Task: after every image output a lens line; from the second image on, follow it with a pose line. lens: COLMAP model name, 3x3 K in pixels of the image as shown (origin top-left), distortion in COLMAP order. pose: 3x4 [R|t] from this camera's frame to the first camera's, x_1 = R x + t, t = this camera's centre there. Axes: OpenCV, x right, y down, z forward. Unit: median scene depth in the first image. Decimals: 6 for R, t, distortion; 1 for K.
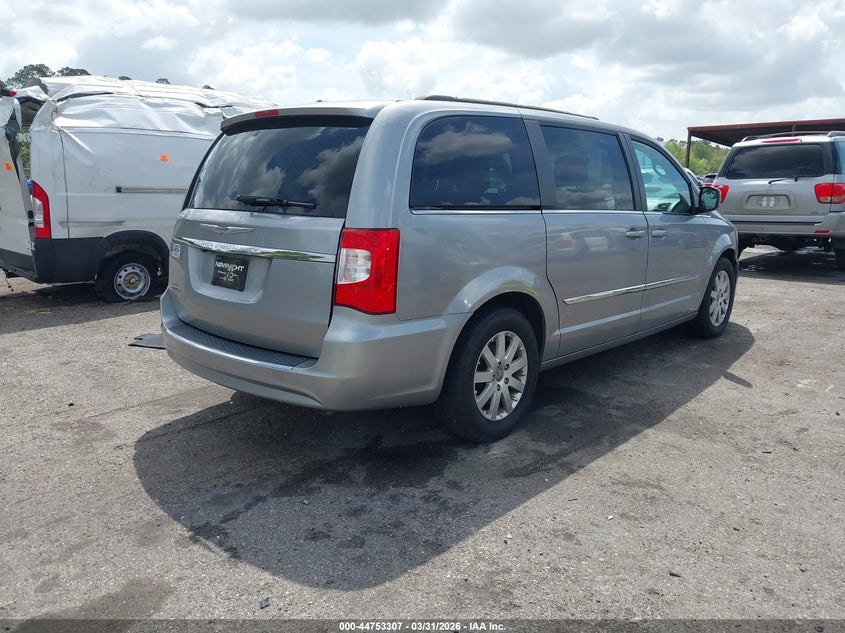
lens RADIAL K [[747.2, 0, 421.6], [0, 747.2, 295.9], [0, 0, 1]] dist [-0.013939, -0.002760]
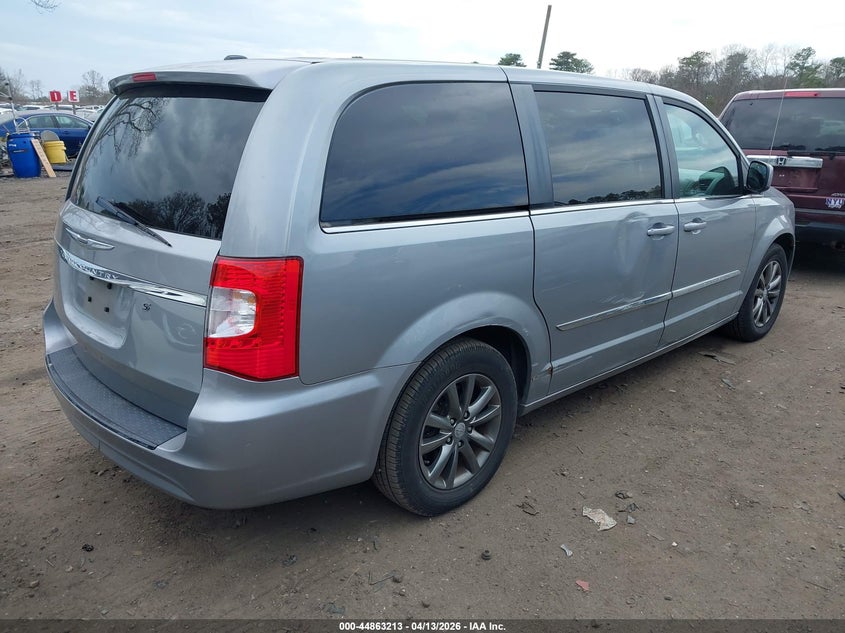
lens RADIAL K [[734.7, 0, 422.5], [0, 734.7, 316.5], [0, 0, 1]] dist [0.000291, 0.007130]
pose [[0.998298, 0.033306, -0.047875, 0.096098], [-0.026655, 0.990704, 0.133399, -0.108027], [0.051873, -0.131895, 0.989905, 0.273628]]
